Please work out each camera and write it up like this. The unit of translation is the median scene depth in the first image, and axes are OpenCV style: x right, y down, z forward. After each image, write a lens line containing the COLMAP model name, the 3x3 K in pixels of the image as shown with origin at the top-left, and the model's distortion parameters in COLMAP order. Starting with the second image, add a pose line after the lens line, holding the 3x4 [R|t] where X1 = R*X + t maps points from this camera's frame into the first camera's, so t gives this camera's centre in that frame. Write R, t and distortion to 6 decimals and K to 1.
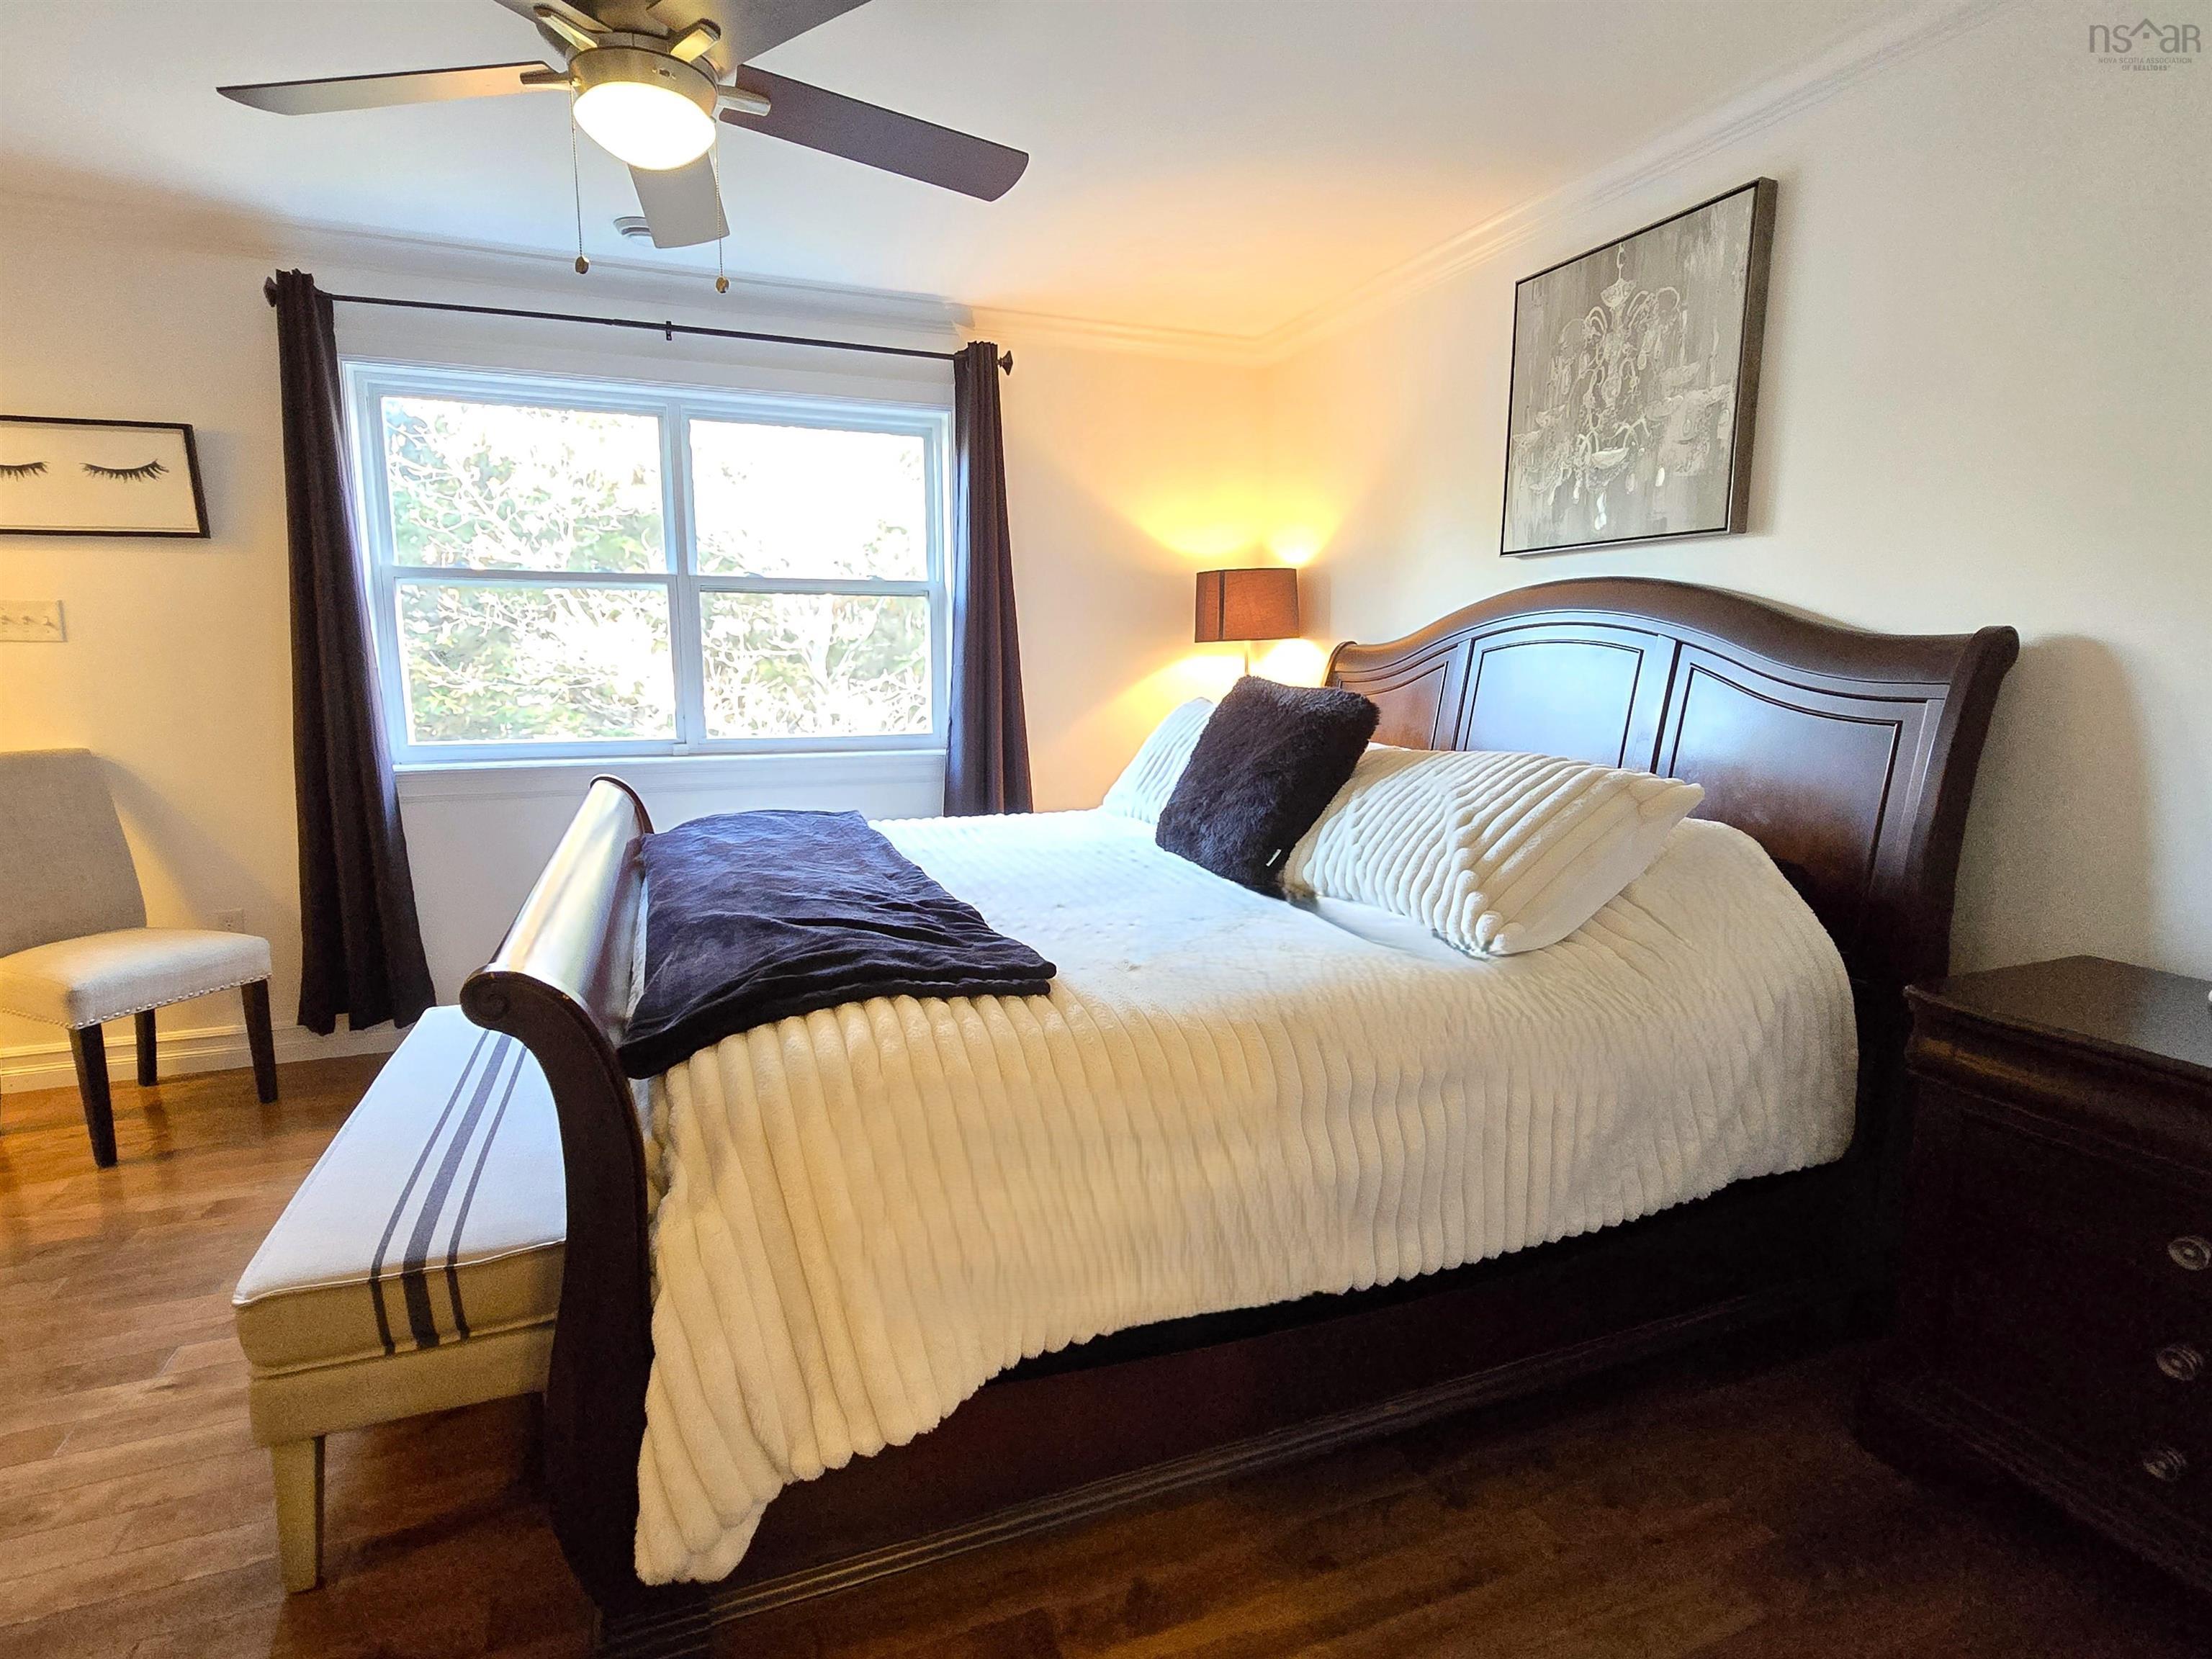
lens RADIAL K [[1116.8, 0, 1106.0], [0, 1116.8, 829.5], [0, 0, 1]] dist [-0.000009, -0.000301]
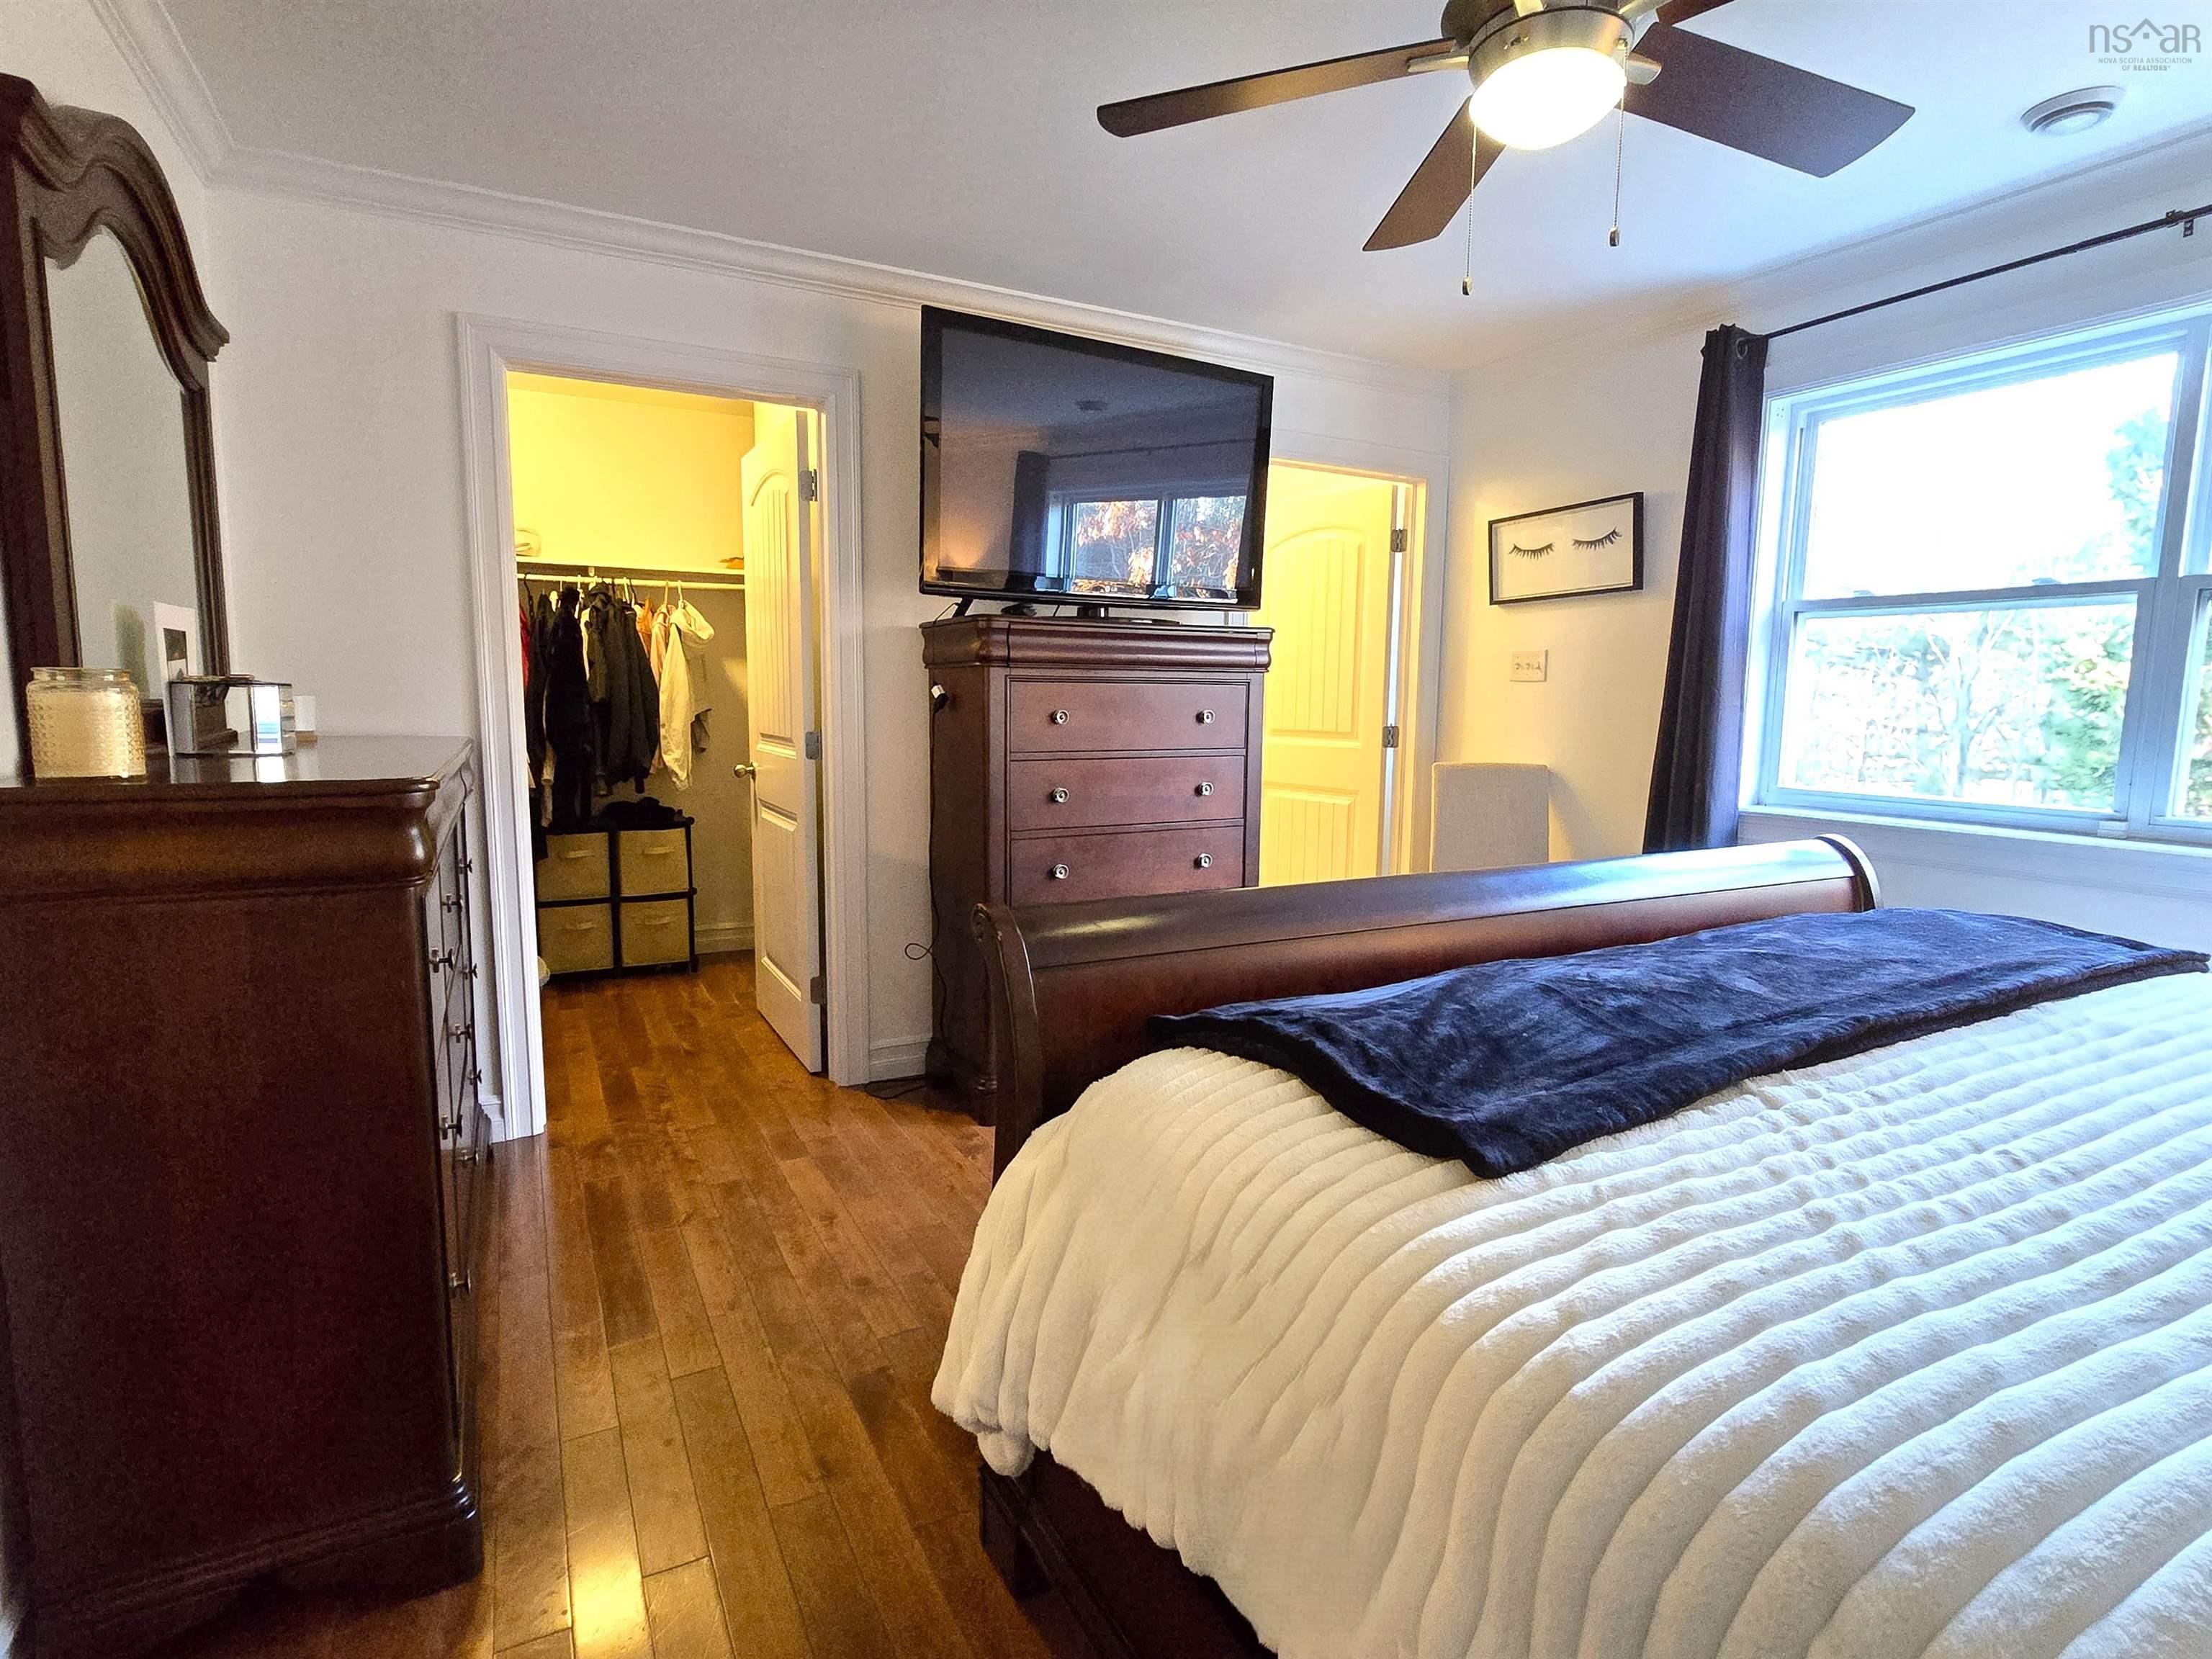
lens RADIAL K [[1116.8, 0, 1106.0], [0, 1116.8, 829.5], [0, 0, 1]] dist [-0.000009, -0.000301]
pose [[0.110845, 0.117420, -0.986877, 0.294115], [-0.167120, 0.981058, 0.097957, -0.043439], [0.979686, 0.154068, 0.128369, 0.370101]]
